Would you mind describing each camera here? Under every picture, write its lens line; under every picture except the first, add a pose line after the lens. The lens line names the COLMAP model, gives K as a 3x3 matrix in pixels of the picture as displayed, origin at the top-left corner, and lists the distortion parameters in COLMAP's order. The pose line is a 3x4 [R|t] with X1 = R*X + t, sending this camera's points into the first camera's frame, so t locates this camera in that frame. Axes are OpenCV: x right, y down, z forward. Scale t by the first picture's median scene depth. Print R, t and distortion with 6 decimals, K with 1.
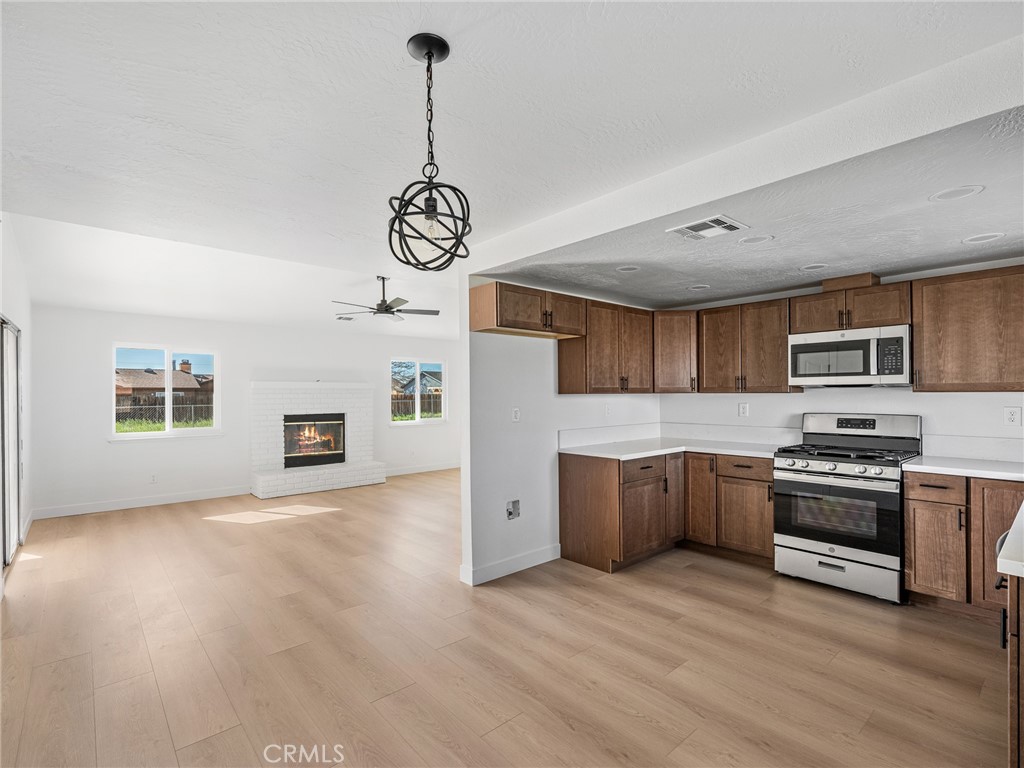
lens RADIAL K [[491.9, 0, 500.8], [0, 491.9, 397.0], [0, 0, 1]] dist [0.005777, 0.001130]
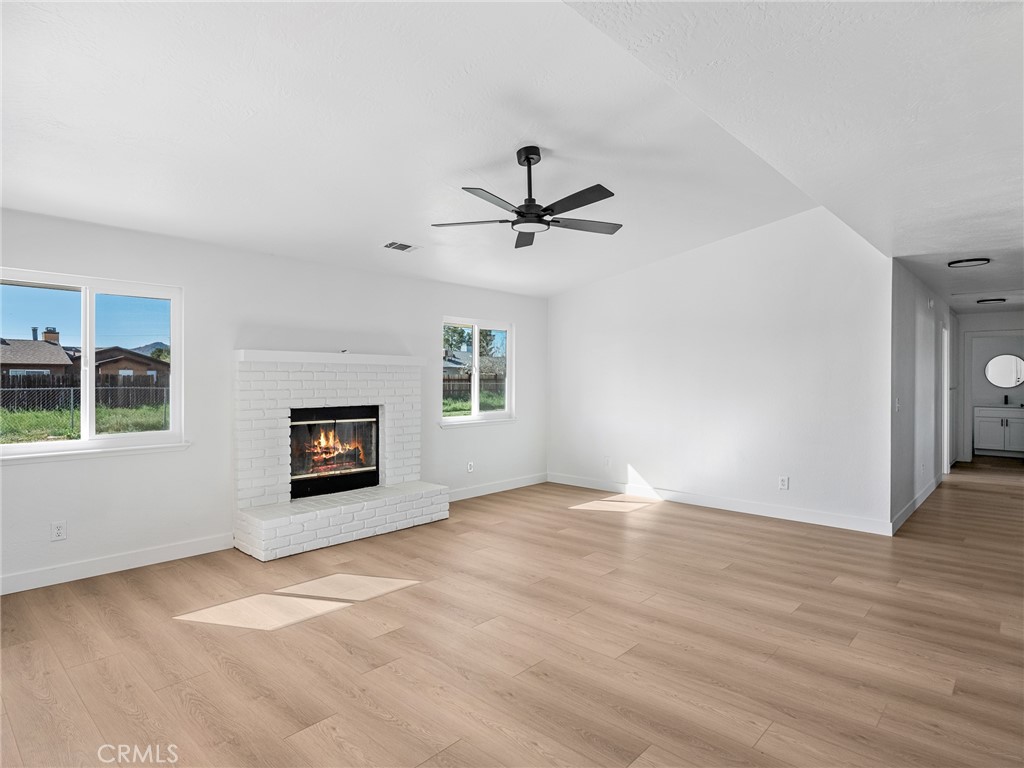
lens RADIAL K [[572.7, 0, 511.7], [0, 572.7, 381.1], [0, 0, 1]] dist [-0.008794, -0.000816]
pose [[0.992711, 0.008954, 0.120188, -0.034184], [-0.009111, 0.999958, 0.000757, 0.000156], [-0.120176, -0.001846, 0.992751, 0.039250]]
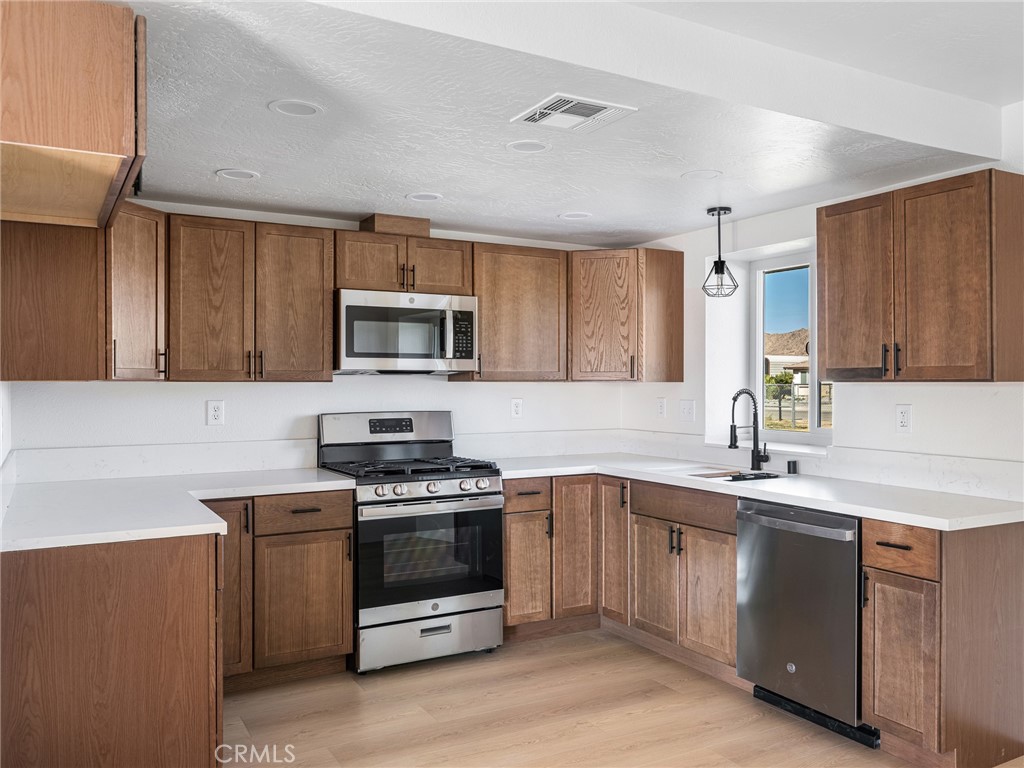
lens RADIAL K [[822.2, 0, 508.6], [0, 822.2, 382.4], [0, 0, 1]] dist [-0.011102, -0.000071]
pose [[0.196793, 0.003249, 0.980440, -0.498482], [0.004188, 0.999983, -0.004154, -0.003045], [-0.980436, 0.004923, 0.196775, 0.740987]]
